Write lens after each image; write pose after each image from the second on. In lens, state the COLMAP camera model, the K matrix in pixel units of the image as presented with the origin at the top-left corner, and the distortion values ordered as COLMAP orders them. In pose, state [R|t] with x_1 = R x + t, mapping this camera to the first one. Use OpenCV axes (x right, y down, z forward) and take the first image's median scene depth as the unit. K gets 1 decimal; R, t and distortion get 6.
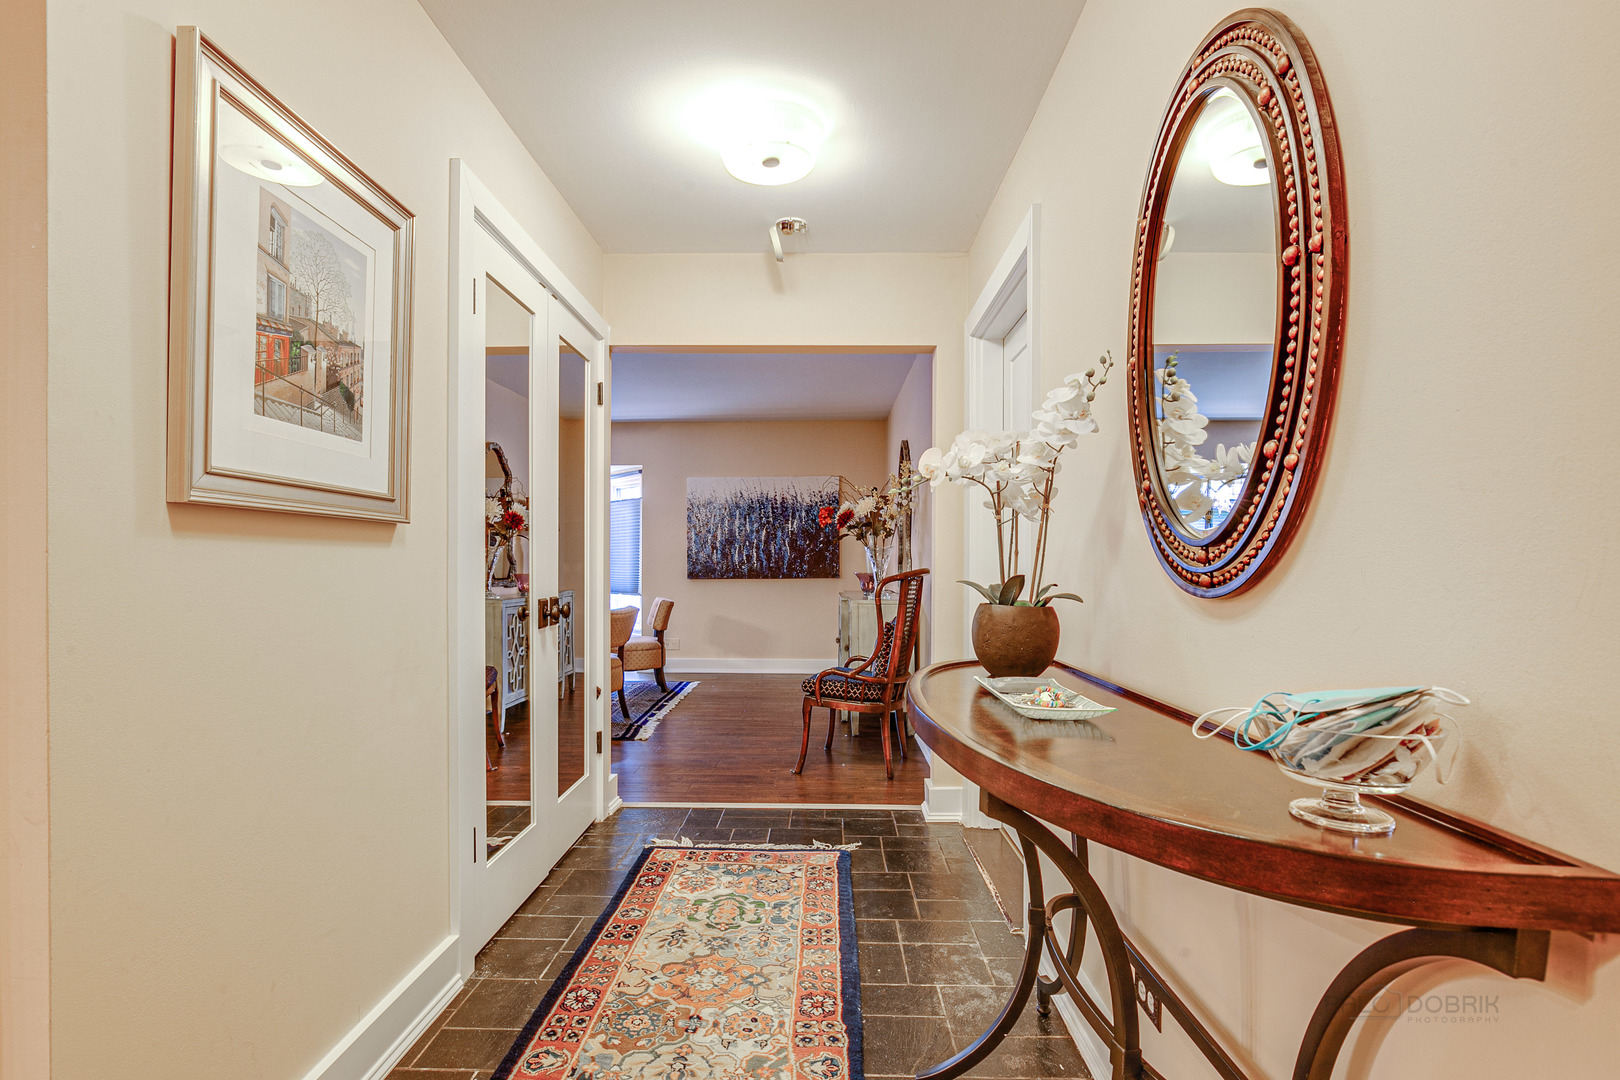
lens RADIAL K [[743.1, 0, 807.9], [0, 743.1, 550.7], [0, 0, 1]] dist [-0.013384, 0.004616]
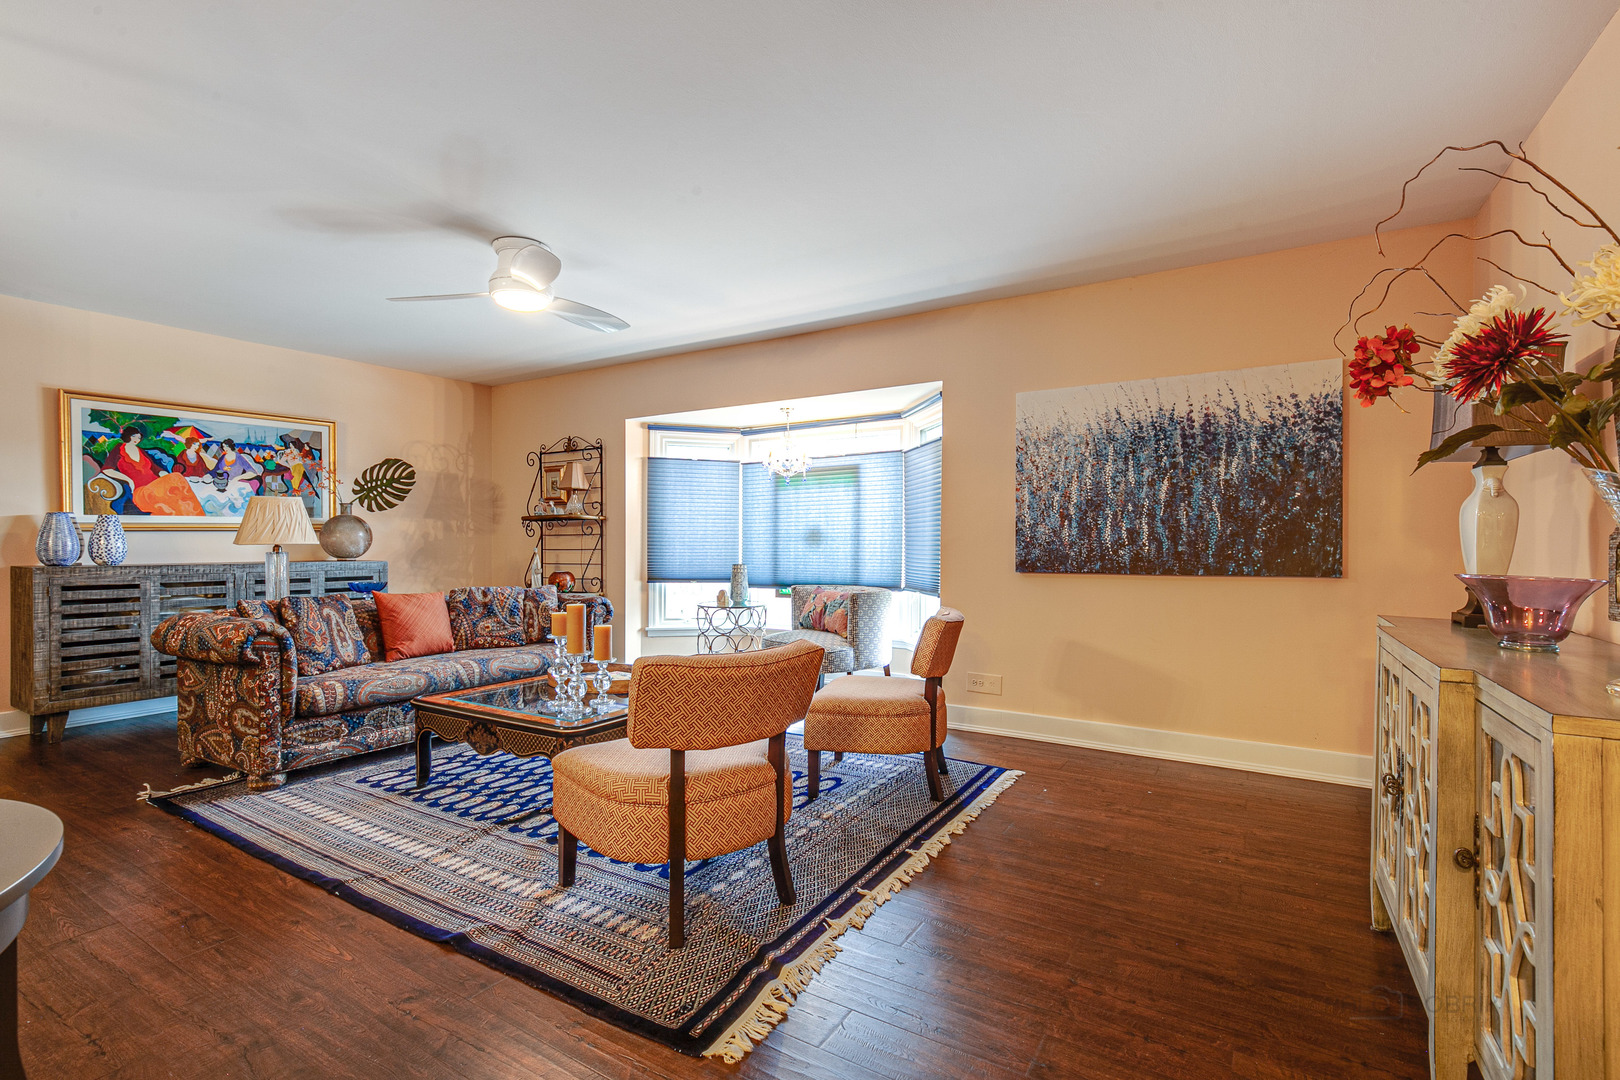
lens RADIAL K [[743.1, 0, 807.9], [0, 743.1, 550.7], [0, 0, 1]] dist [-0.013384, 0.004616]
pose [[0.861819, 0.007334, -0.507163, -0.011589], [0.005204, 0.999715, 0.023300, 0.007505], [0.507189, -0.022720, 0.861535, 0.430920]]
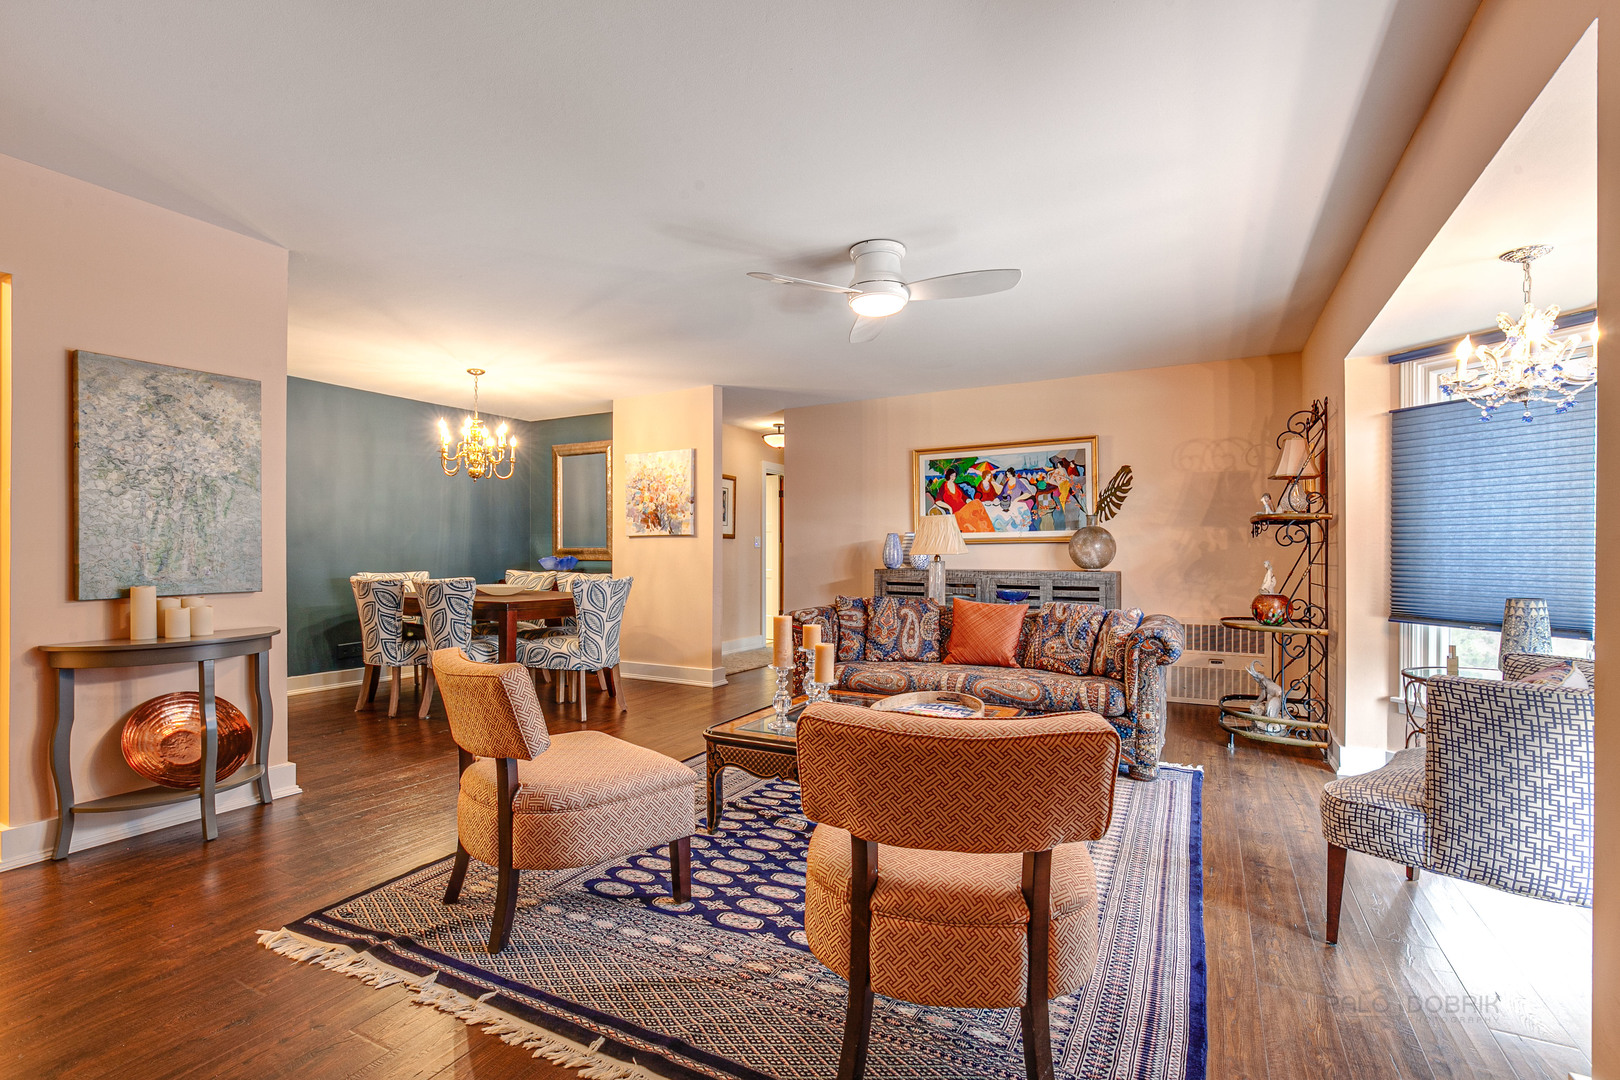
lens RADIAL K [[743.1, 0, 807.9], [0, 743.1, 550.7], [0, 0, 1]] dist [-0.013384, 0.004616]
pose [[-0.445328, -0.002357, -0.895364, 0.022739], [0.010362, 0.999916, -0.007786, 0.014264], [0.895307, -0.012745, -0.445266, 0.915047]]
